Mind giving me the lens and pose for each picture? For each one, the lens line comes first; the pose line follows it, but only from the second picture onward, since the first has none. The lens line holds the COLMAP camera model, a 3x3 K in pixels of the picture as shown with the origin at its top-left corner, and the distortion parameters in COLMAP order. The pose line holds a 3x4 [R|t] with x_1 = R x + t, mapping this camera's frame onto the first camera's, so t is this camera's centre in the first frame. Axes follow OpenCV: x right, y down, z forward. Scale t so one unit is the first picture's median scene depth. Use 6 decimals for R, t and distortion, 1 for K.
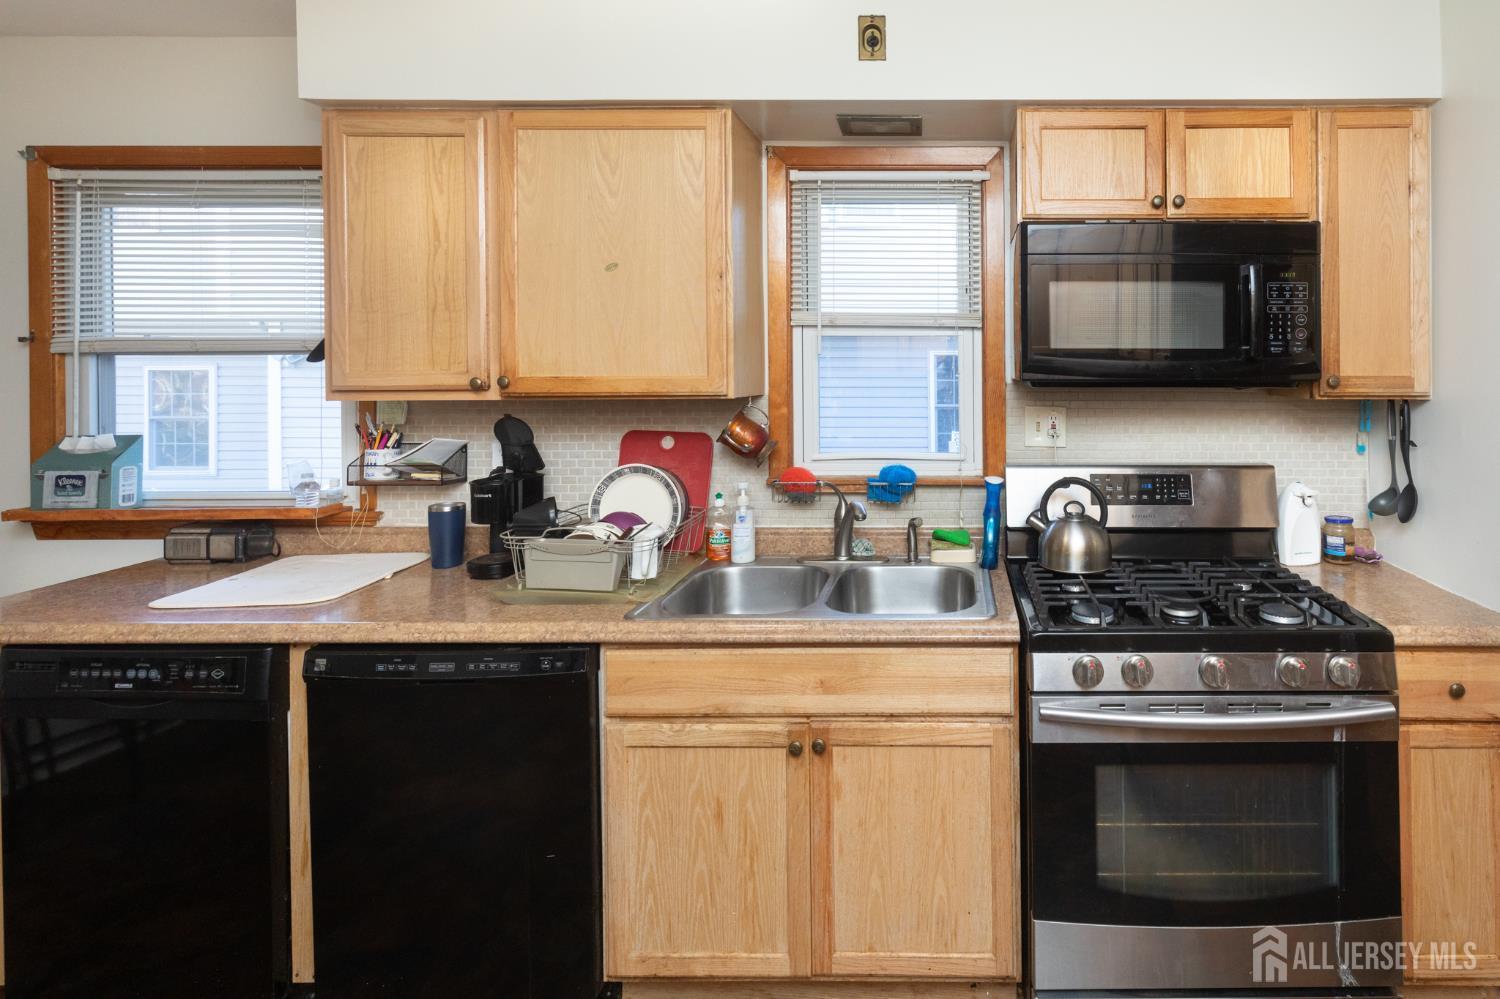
lens RADIAL K [[734.6, 0, 954.1], [0, 734.6, 367.3], [0, 0, 1]] dist [0.004085, -0.000149]
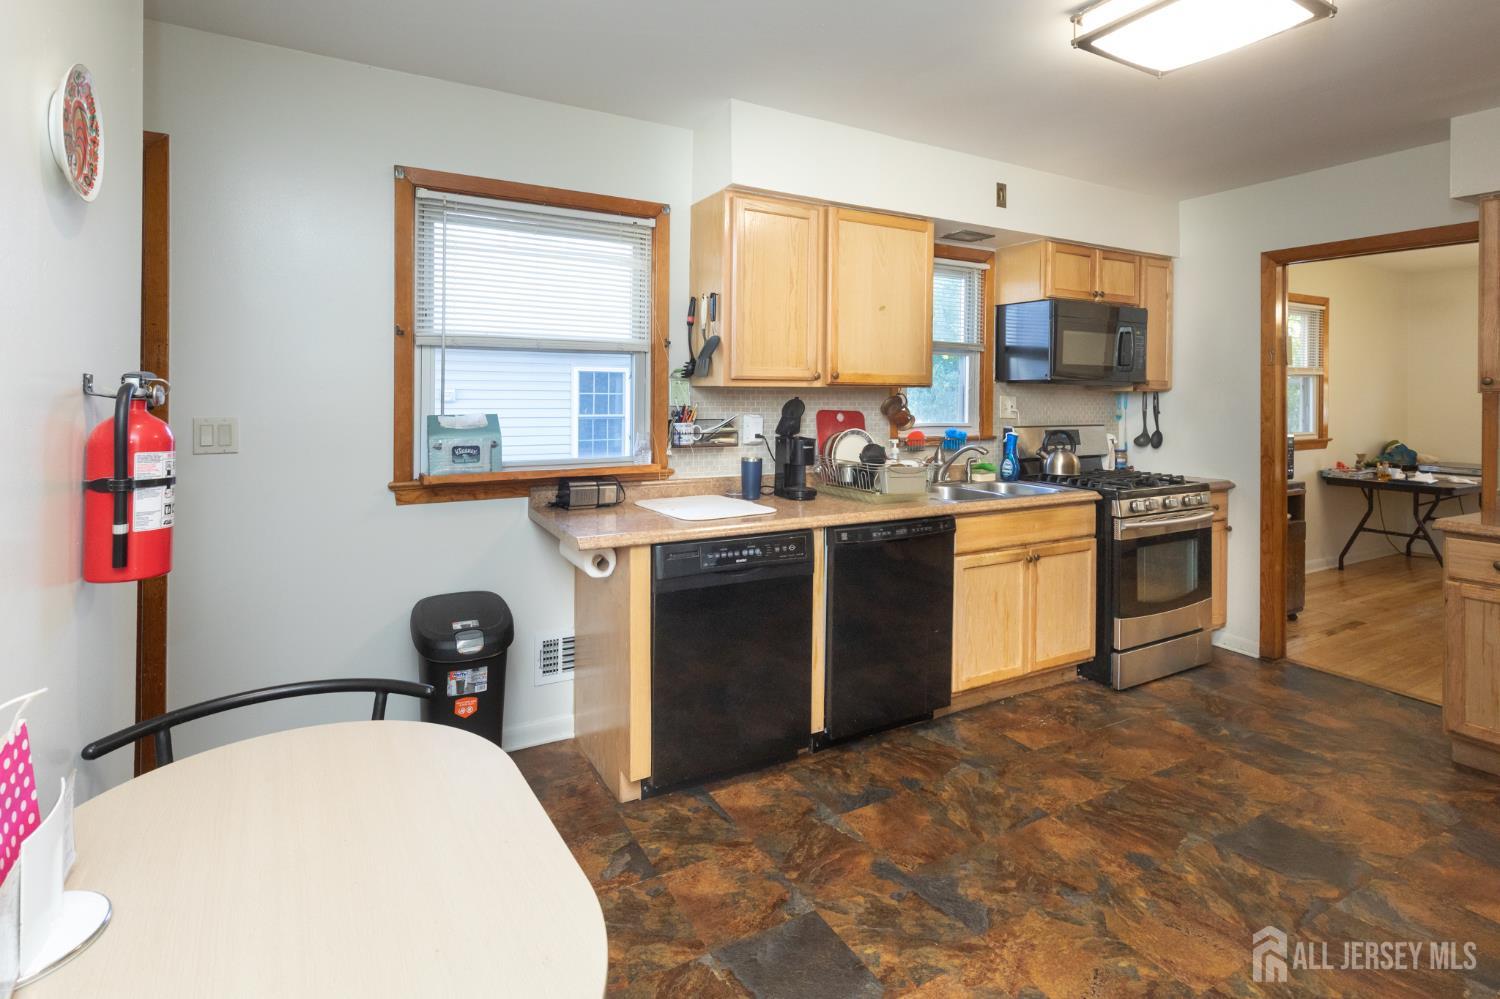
lens RADIAL K [[699.4, 0, 724.0], [0, 699.4, 390.8], [0, 0, 1]] dist [0.001272, -0.000230]
pose [[0.886272, 0.010348, 0.463049, -1.526091], [-0.011282, 0.999936, -0.000753, 0.057565], [-0.463027, -0.004557, 0.886332, -0.251550]]
